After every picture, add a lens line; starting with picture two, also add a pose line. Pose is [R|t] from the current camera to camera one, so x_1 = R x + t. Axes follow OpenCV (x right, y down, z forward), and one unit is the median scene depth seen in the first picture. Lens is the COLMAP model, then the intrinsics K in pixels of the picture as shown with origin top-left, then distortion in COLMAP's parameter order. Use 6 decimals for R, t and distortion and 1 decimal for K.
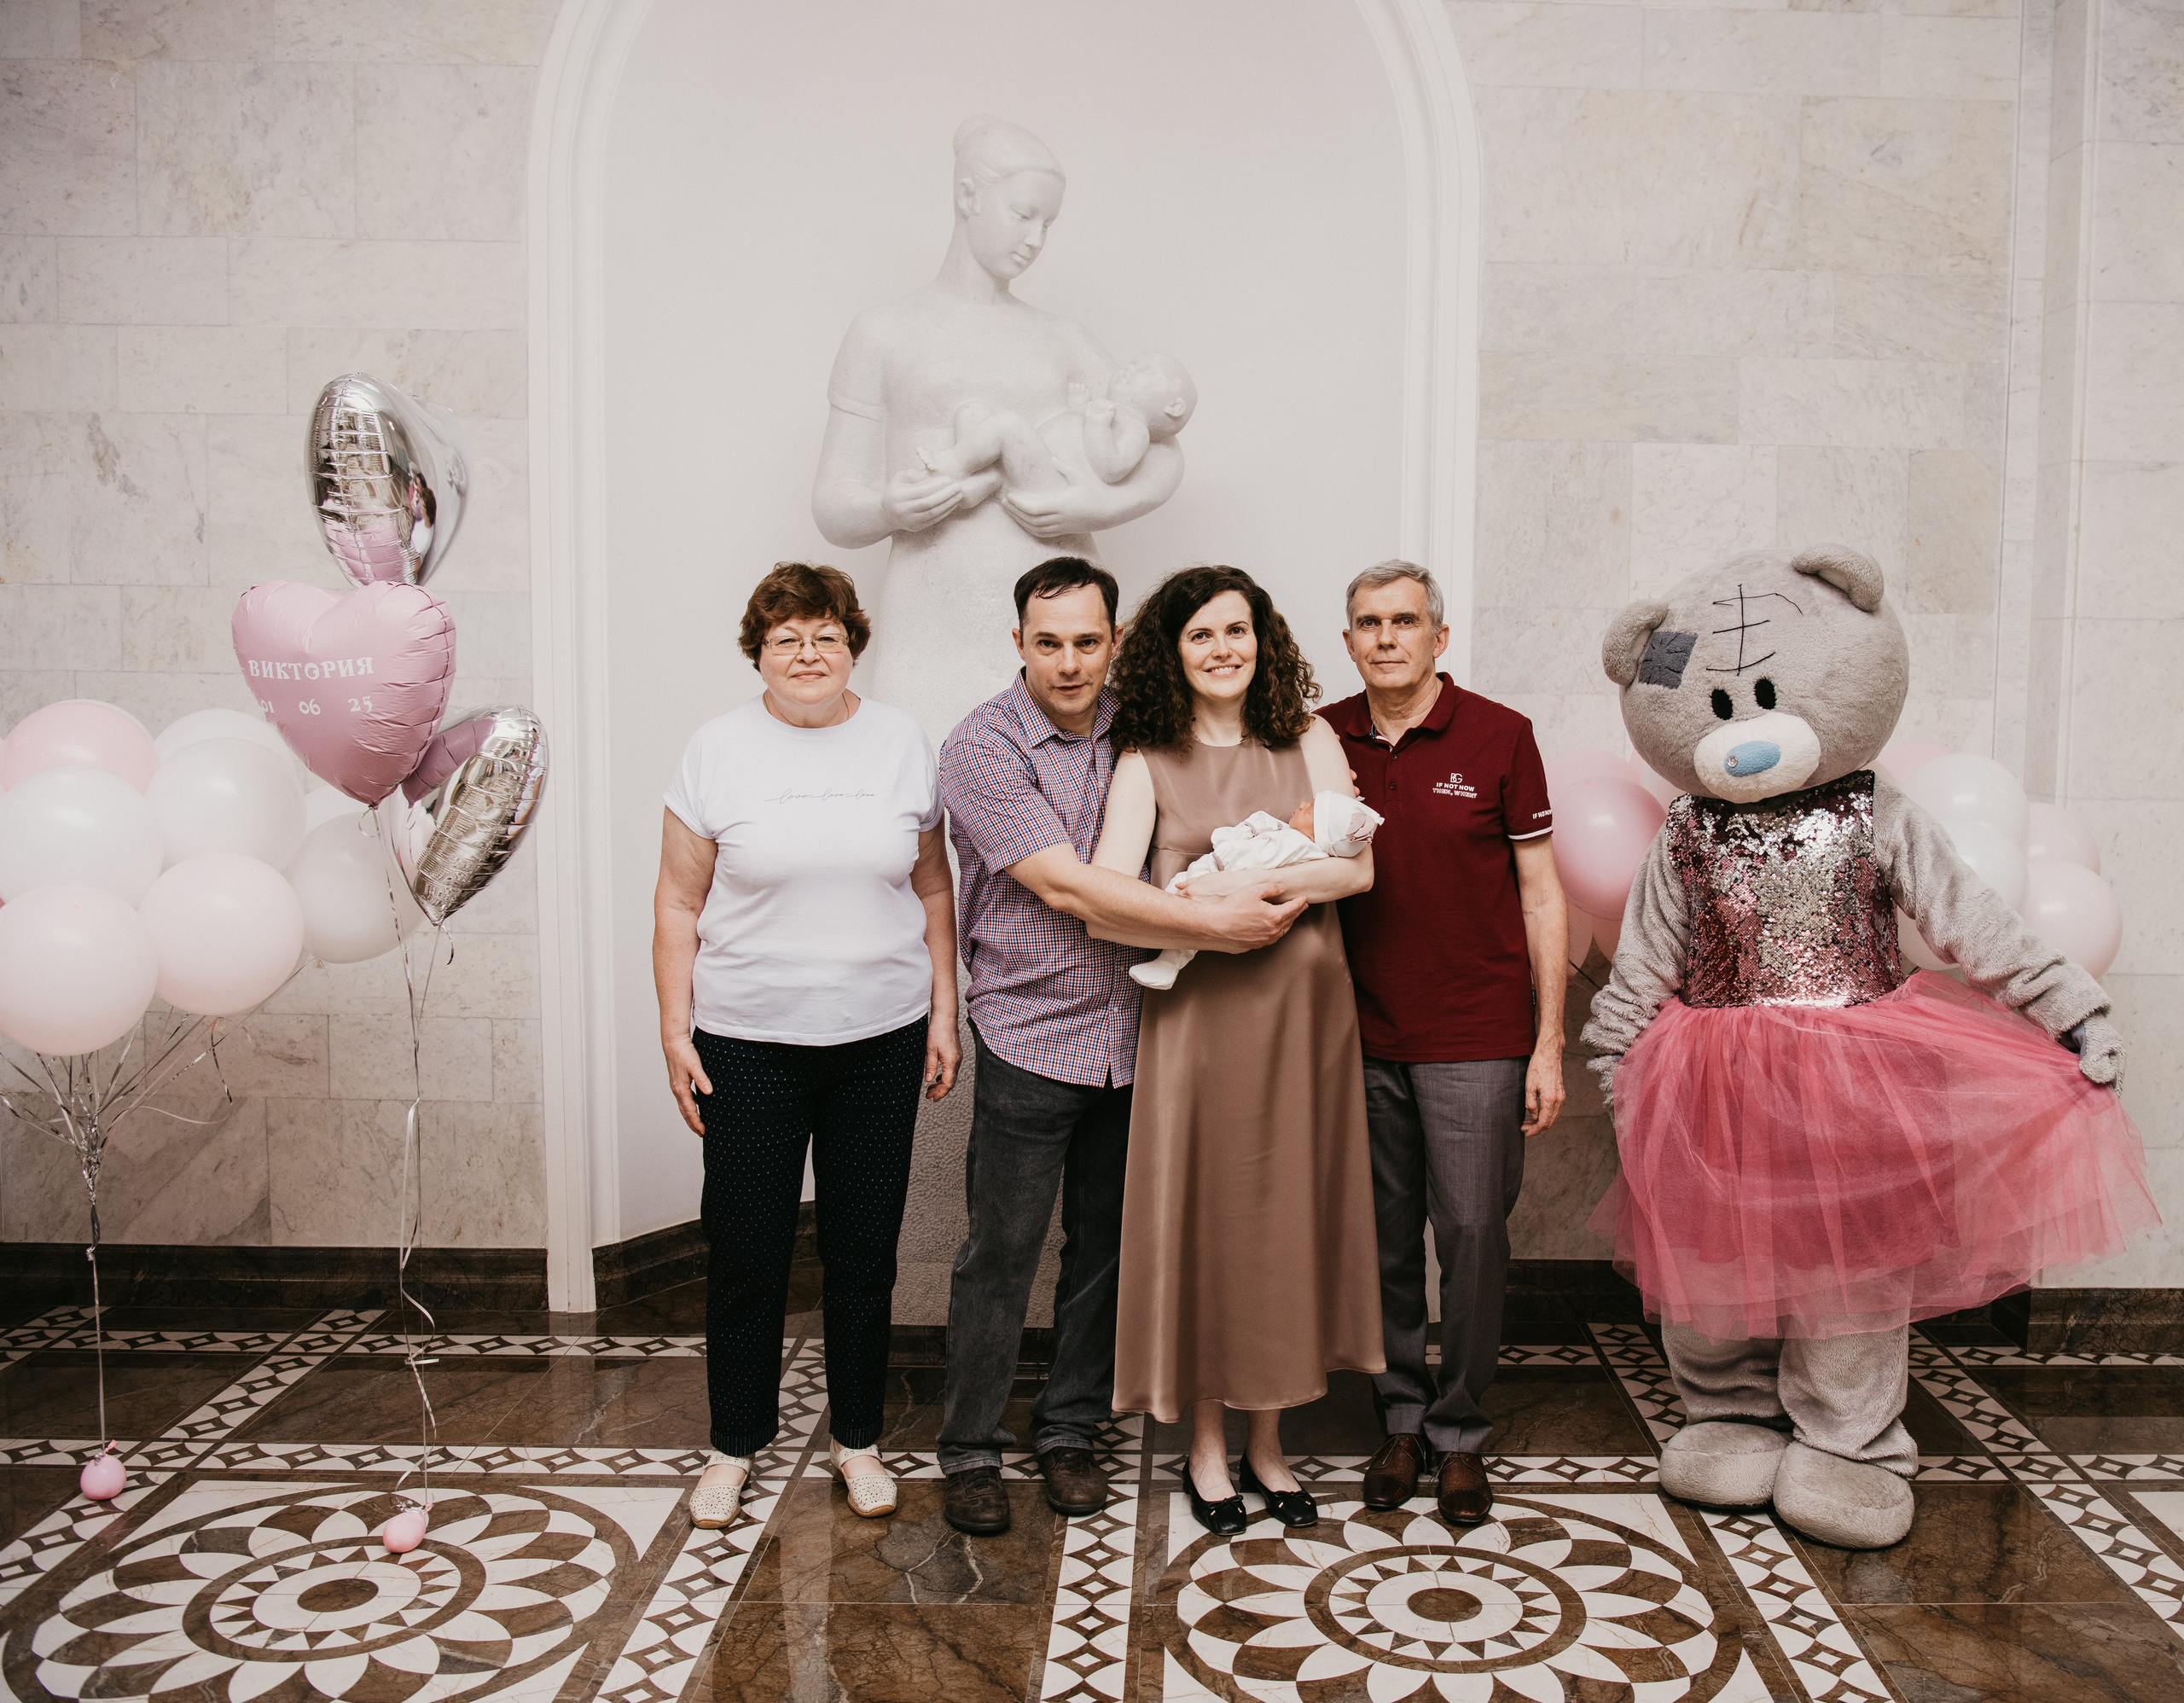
lens RADIAL K [[1934.1, 0, 1213.0], [0, 1934.1, 824.0], [0, 0, 1]] dist [-0.043196, 0.011327]
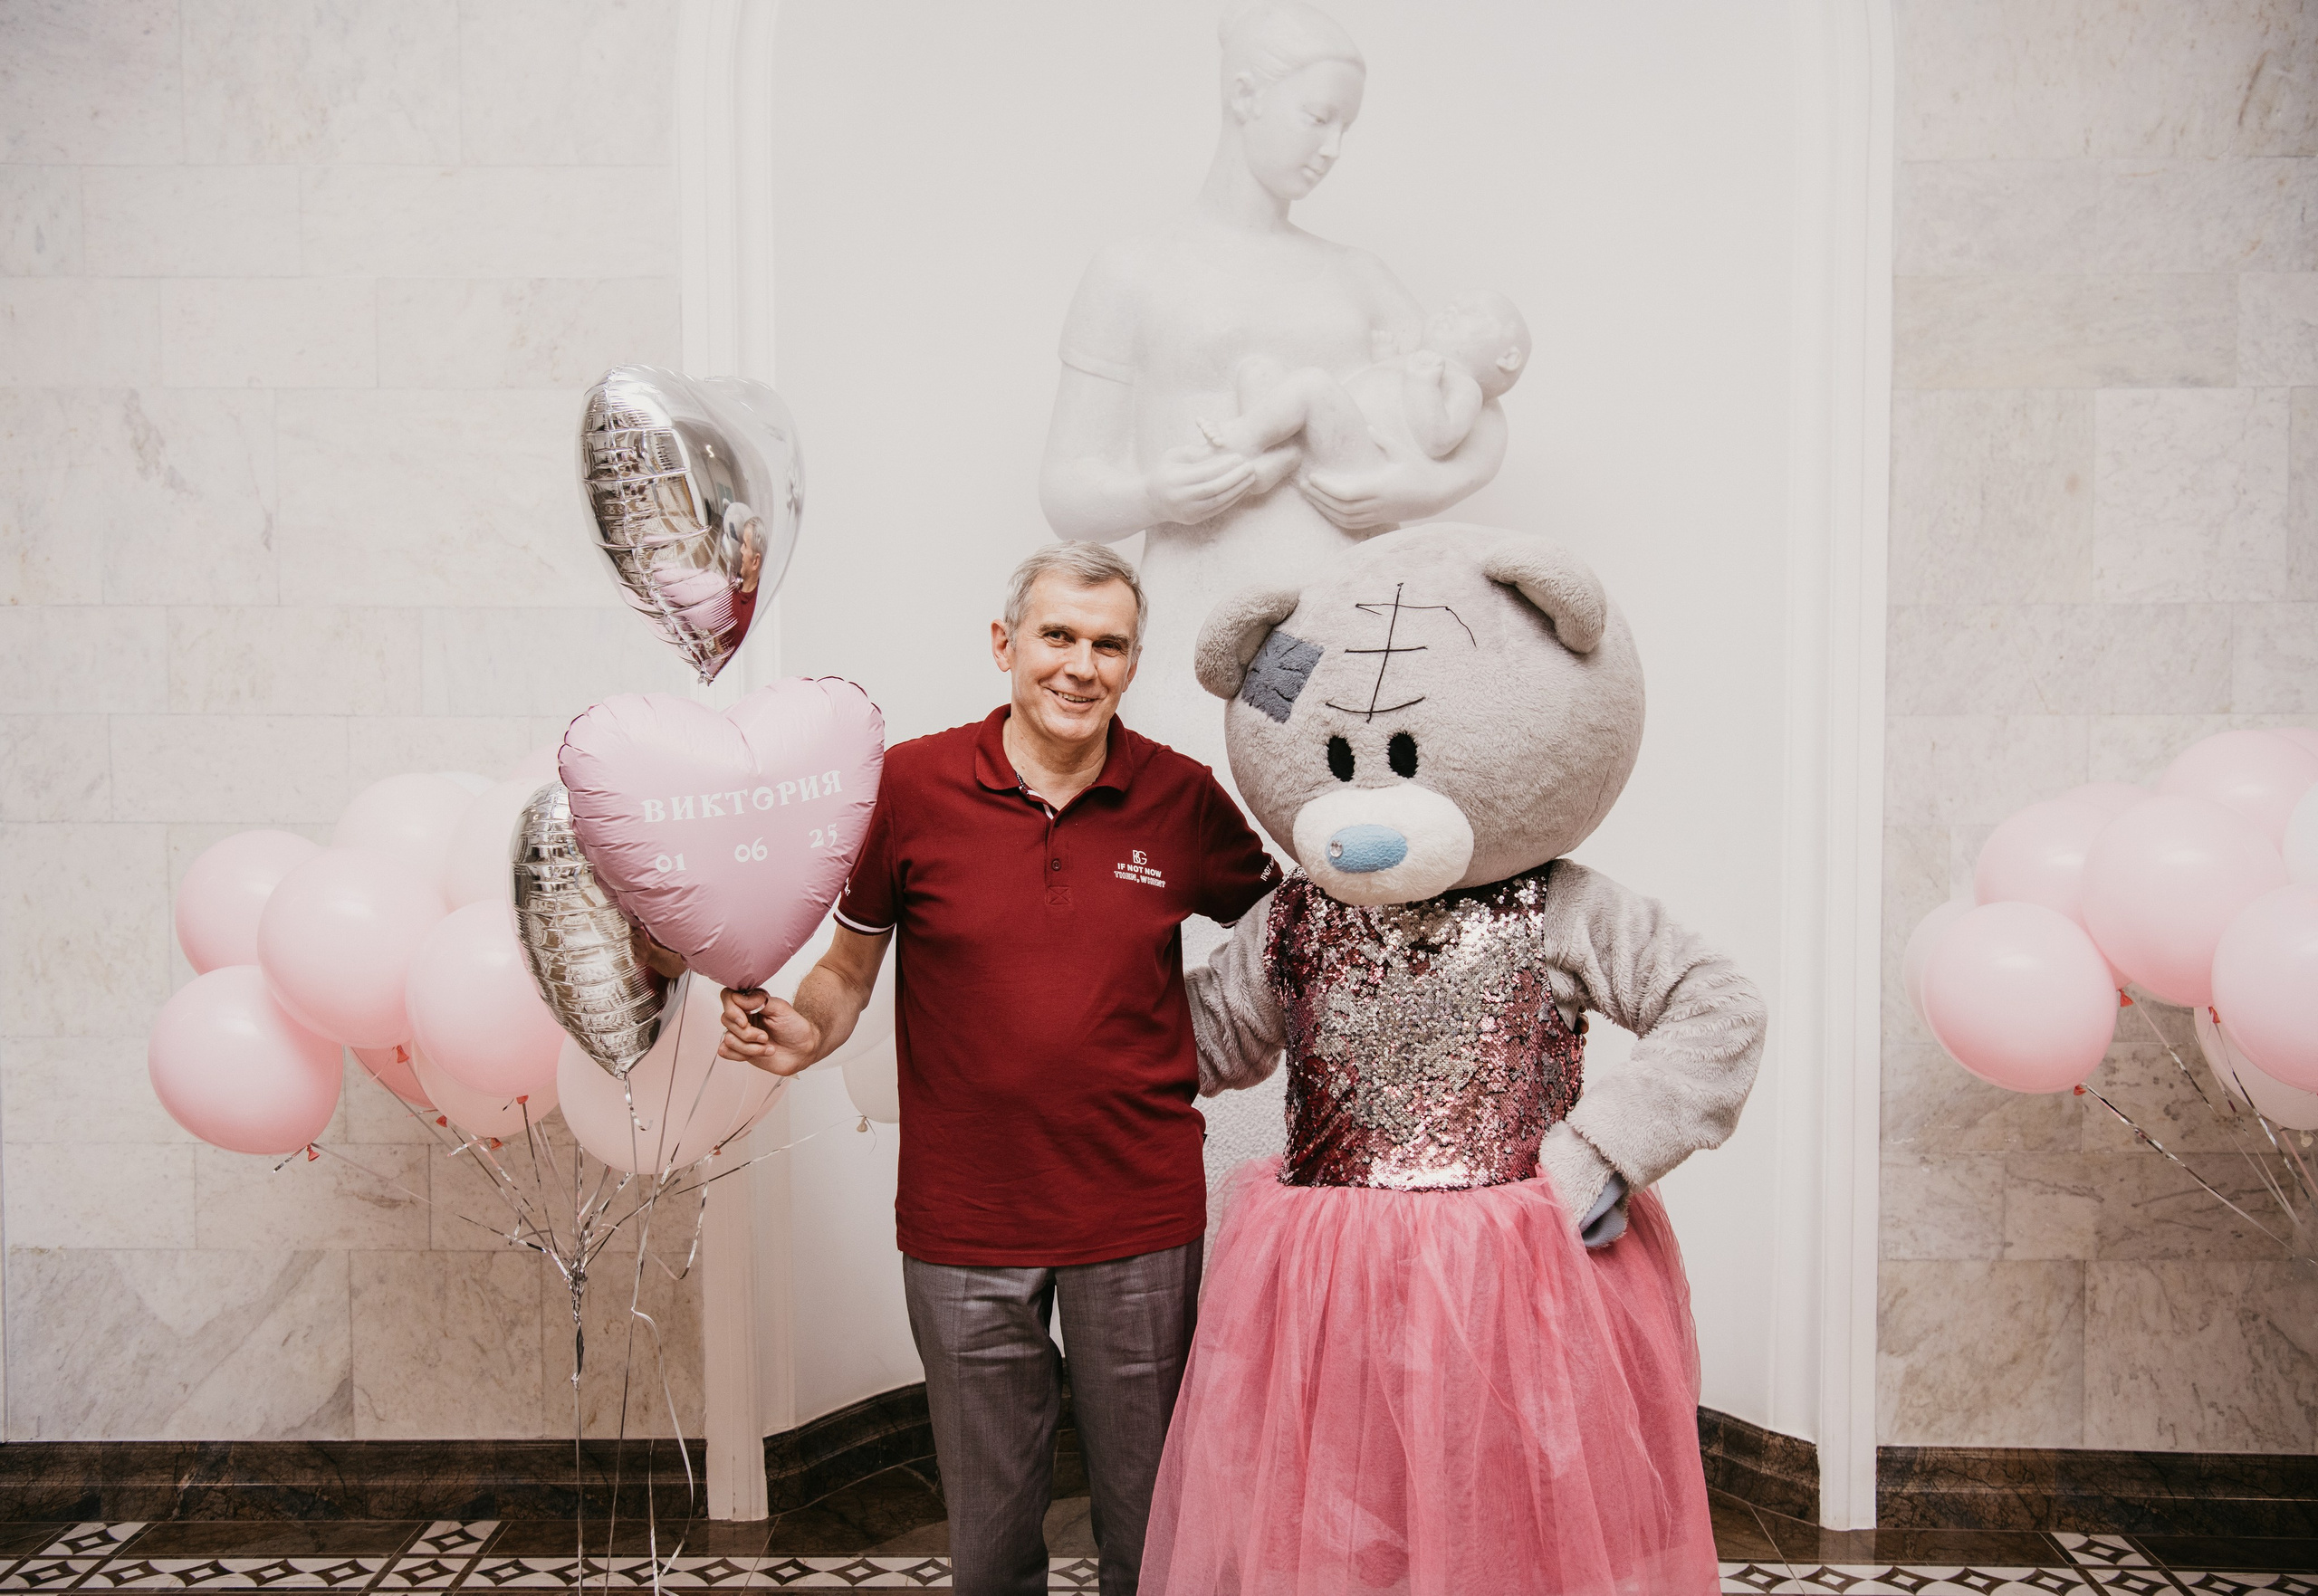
lens RADIAL K [[2222.7, 0, 1160.3], [0, 2222.7, 790.1], [0, 0, 1]] dist [0.023767, 0.000000]
pose [[0.999009, -0.014942, -0.041924, -0.123511], [0.013922, 0.999603, -0.024503, -0.020240], [0.042273, 0.023895, 0.998820, 0.093106]]
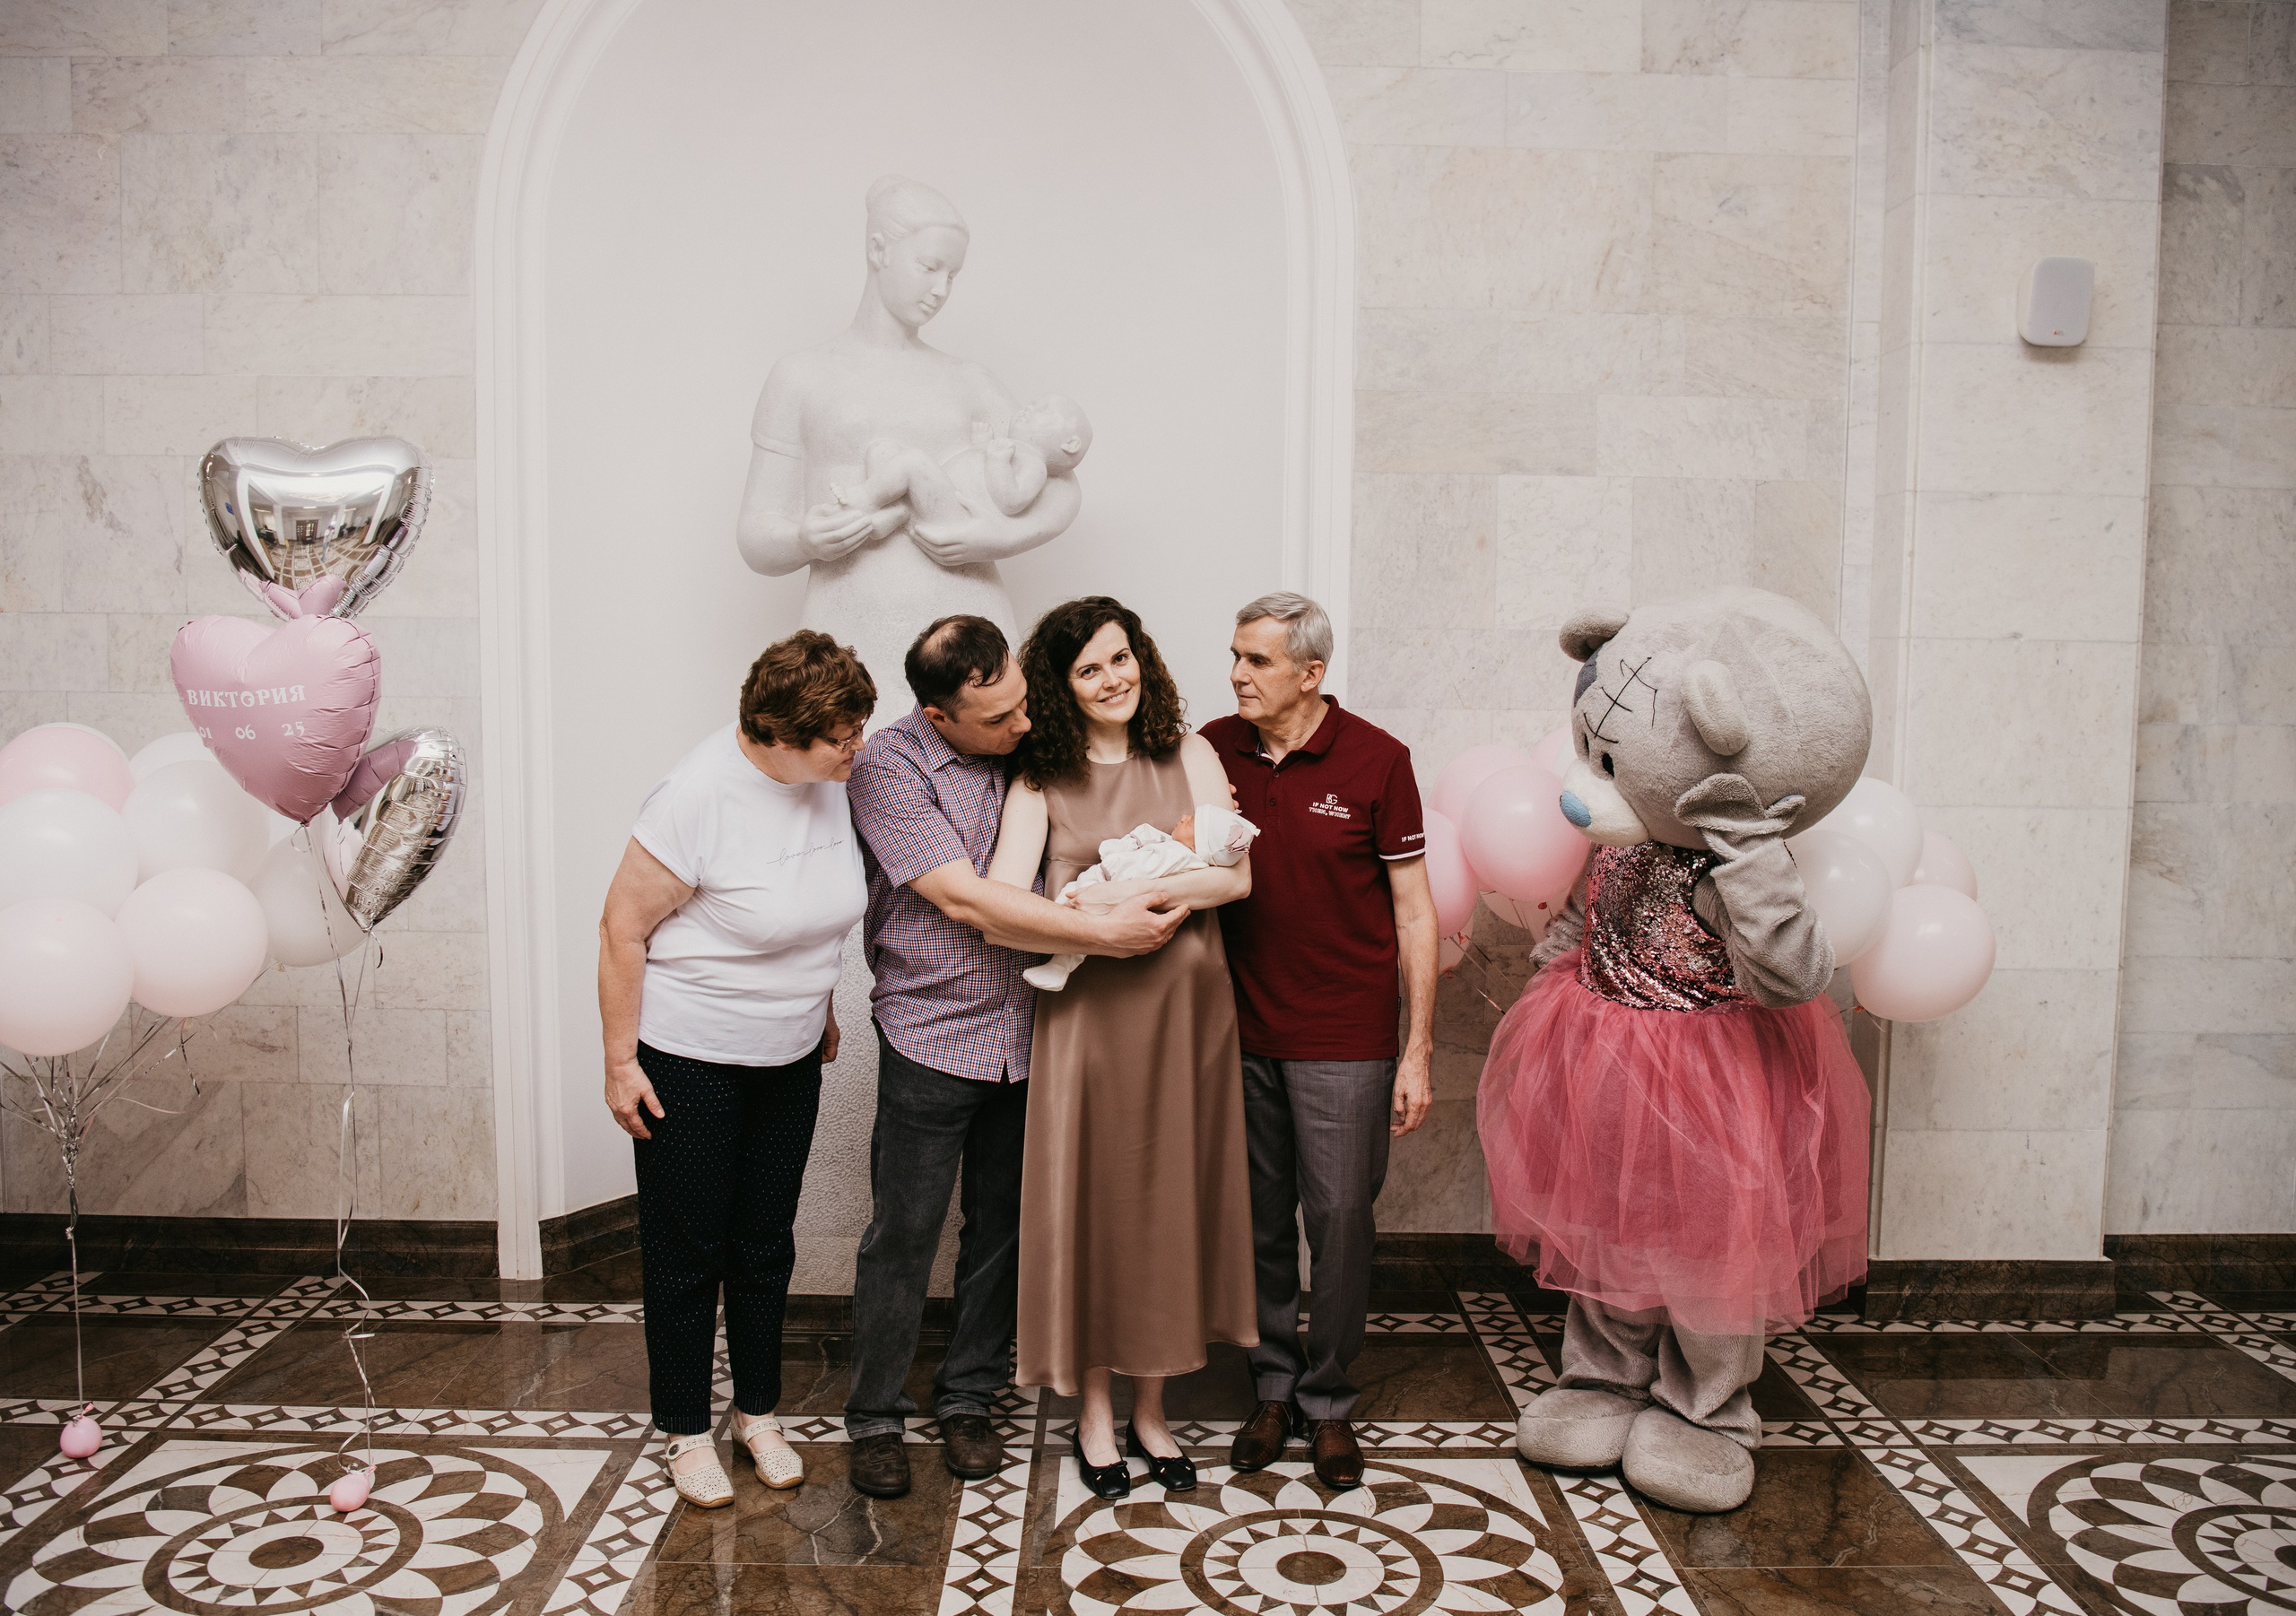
lens RADIAL K [[1754.5, 0, 1113.7], [0, 1754.5, 817.5], [0, 0, 1]] dist [-0.051999, 0.004142]
pose [[0.999899, -0.001932, -0.014062, 0.017065], [0.001970, 0.999995, 0.002636, -0.009817], [0.014057, -0.002663, 0.999898, 0.022006]]
